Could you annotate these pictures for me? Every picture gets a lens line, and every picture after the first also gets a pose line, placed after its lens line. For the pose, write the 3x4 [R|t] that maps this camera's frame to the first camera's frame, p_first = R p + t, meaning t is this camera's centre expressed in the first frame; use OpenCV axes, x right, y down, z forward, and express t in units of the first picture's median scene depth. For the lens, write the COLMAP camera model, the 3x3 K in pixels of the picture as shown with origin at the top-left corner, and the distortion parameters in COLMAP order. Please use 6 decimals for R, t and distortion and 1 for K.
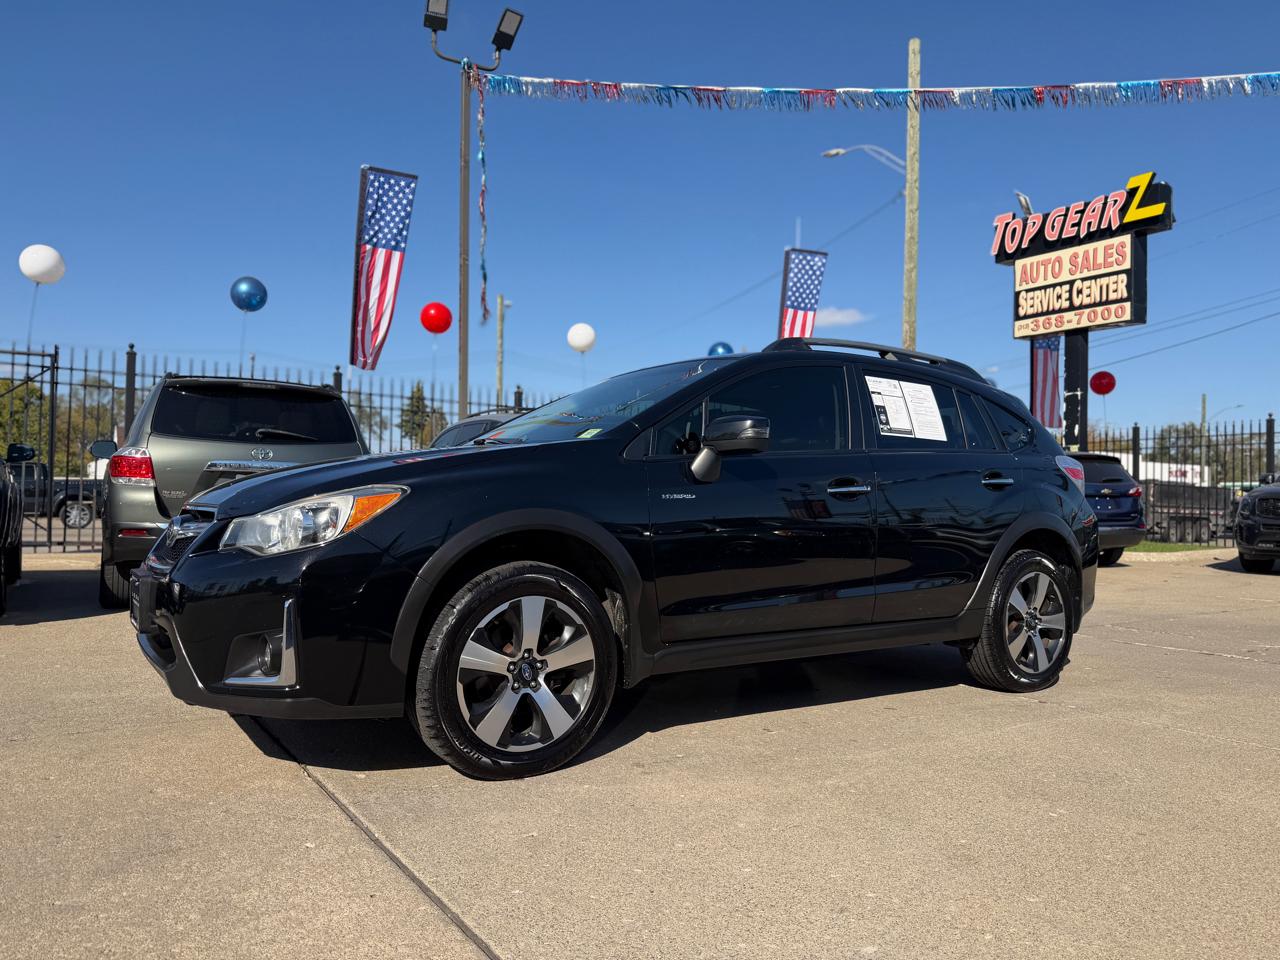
lens RADIAL K [[922.1, 0, 639.5], [0, 922.1, 477.8], [0, 0, 1]] dist [0.006206, -0.000898]
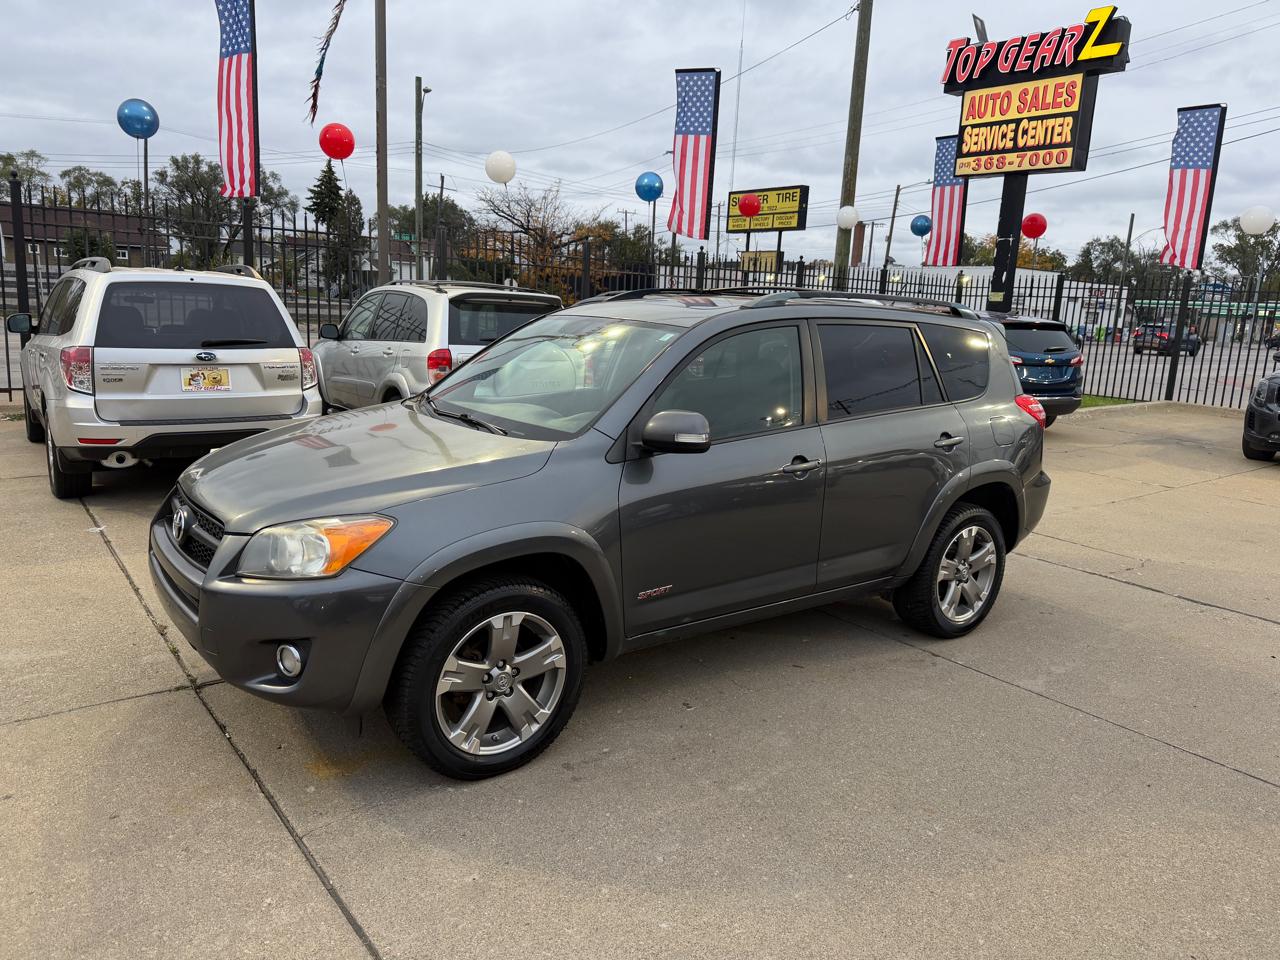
lens RADIAL K [[924.6, 0, 635.3], [0, 924.6, 479.0], [0, 0, 1]] dist [0.001759, -0.000835]
pose [[0.996717, 0.018407, 0.078846, -0.002479], [-0.035461, 0.974692, 0.220722, -0.045726], [-0.072788, -0.222793, 0.972145, 0.000935]]
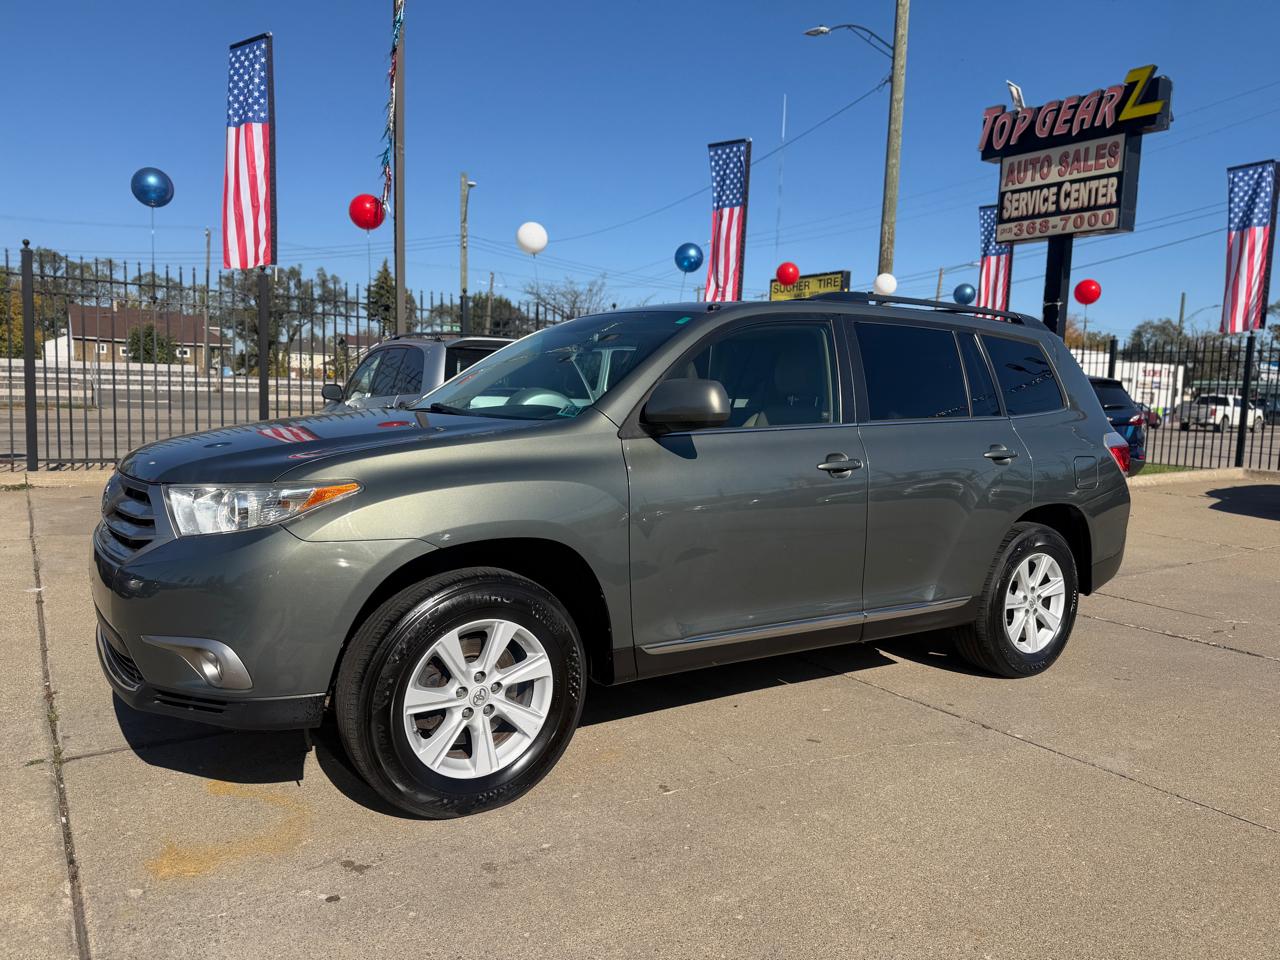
lens RADIAL K [[922.9, 0, 643.6], [0, 922.9, 481.3], [0, 0, 1]] dist [0.003375, -0.006981]
pose [[0.999438, 0.013539, 0.030664, 0.018231], [-0.017340, 0.991713, 0.127301, -0.023586], [-0.028687, -0.127761, 0.991390, 0.038349]]
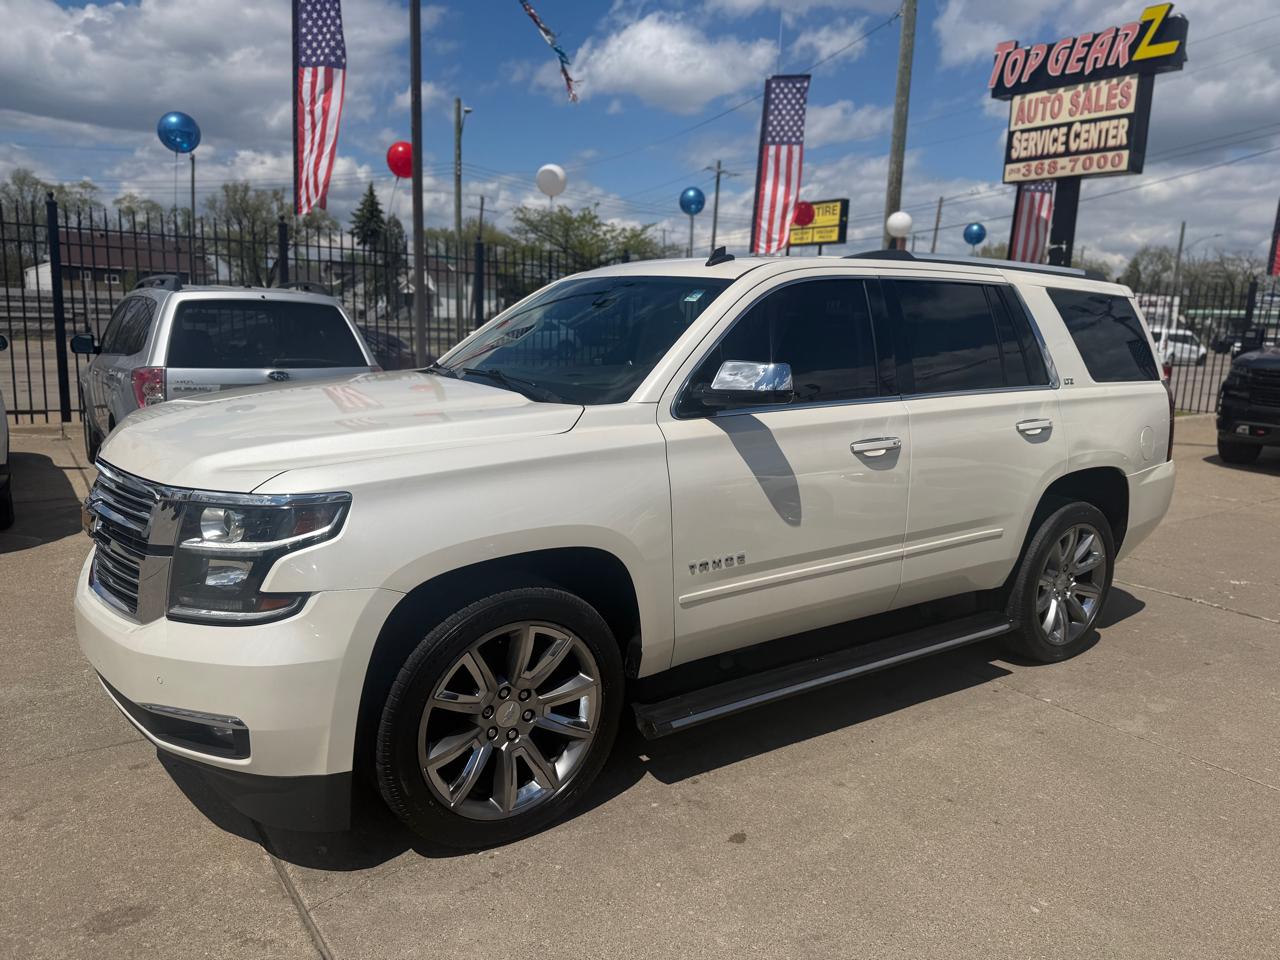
lens RADIAL K [[926.5, 0, 638.0], [0, 926.5, 480.0], [0, 0, 1]] dist [-0.002532, 0.000043]
pose [[0.999177, 0.012341, 0.038648, -0.002749], [-0.019975, 0.978796, 0.203861, -0.041289], [-0.035313, -0.204465, 0.978237, 0.021484]]
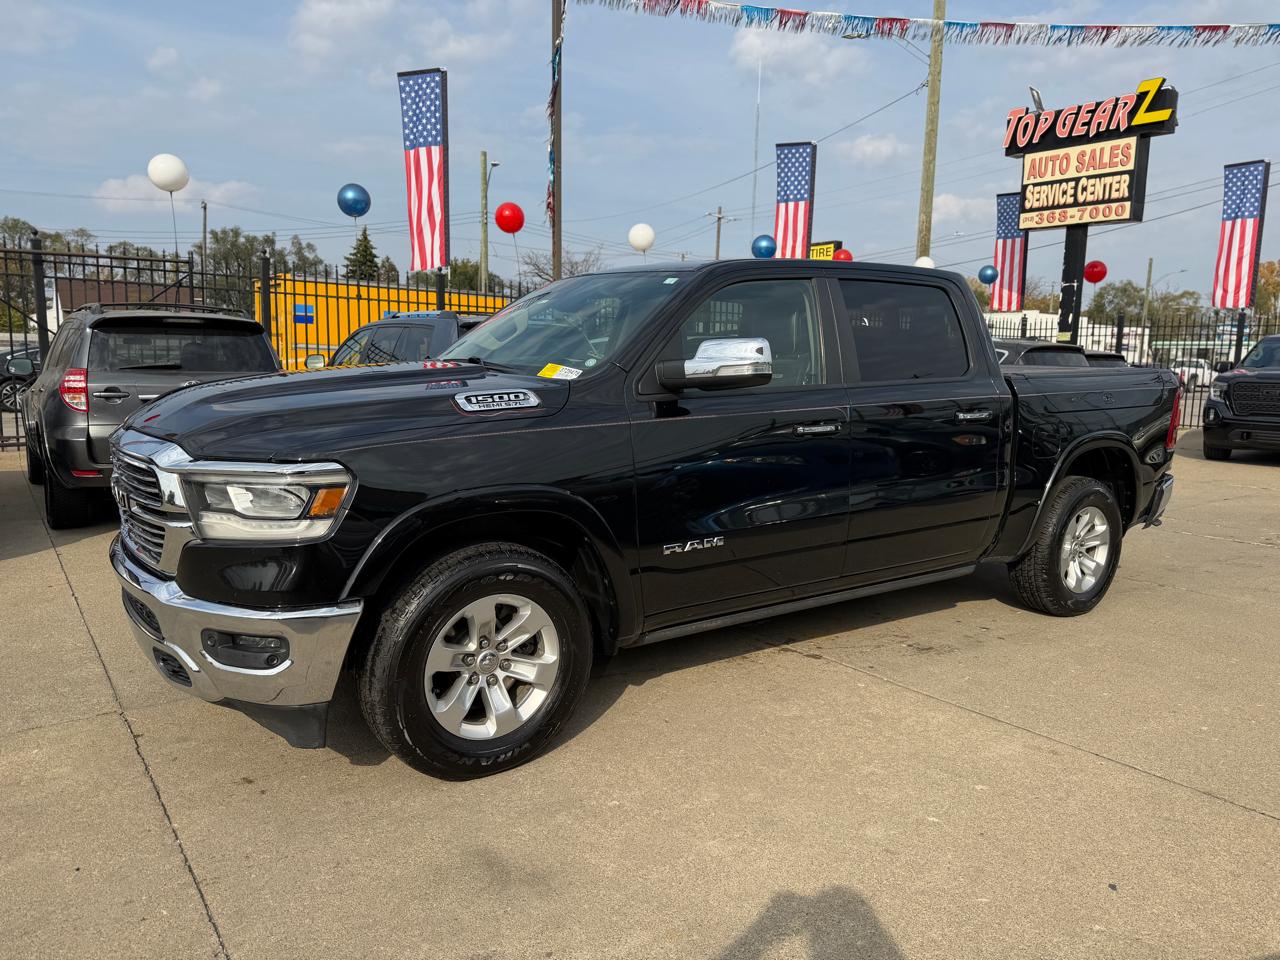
lens RADIAL K [[929.4, 0, 645.2], [0, 929.4, 478.9], [0, 0, 1]] dist [0.004396, 0.001156]
pose [[0.997279, -0.003855, 0.073621, -0.116939], [-0.008085, 0.986888, 0.161203, -0.038145], [-0.073277, -0.161360, 0.984171, -0.088485]]
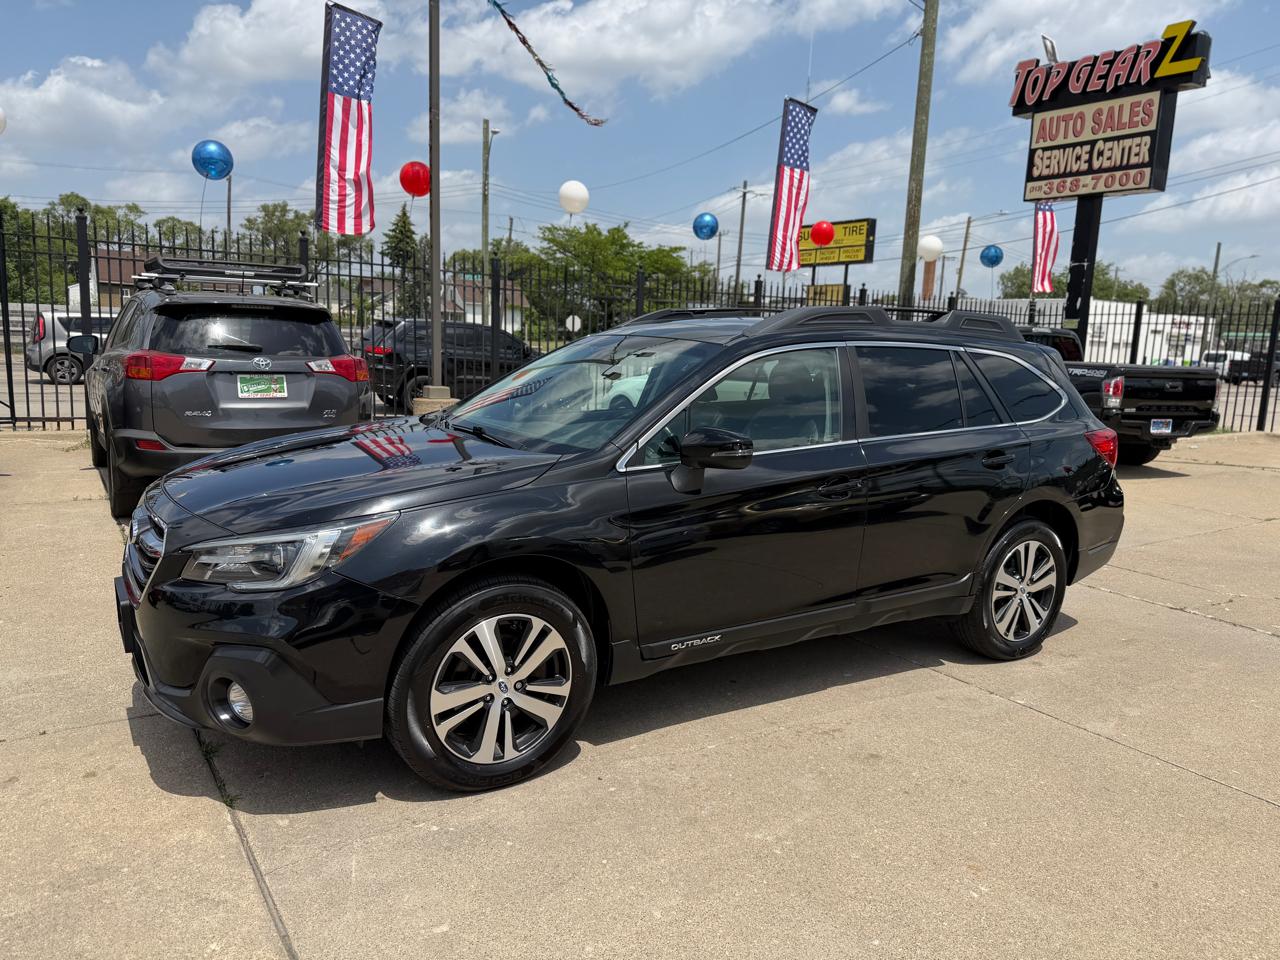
lens RADIAL K [[926.1, 0, 634.6], [0, 926.1, 484.6], [0, 0, 1]] dist [0.001242, -0.005540]
pose [[0.999720, 0.023260, 0.004332, 0.010026], [-0.023660, 0.981811, 0.188381, -0.037259], [0.000129, -0.188430, 0.982087, 0.015322]]
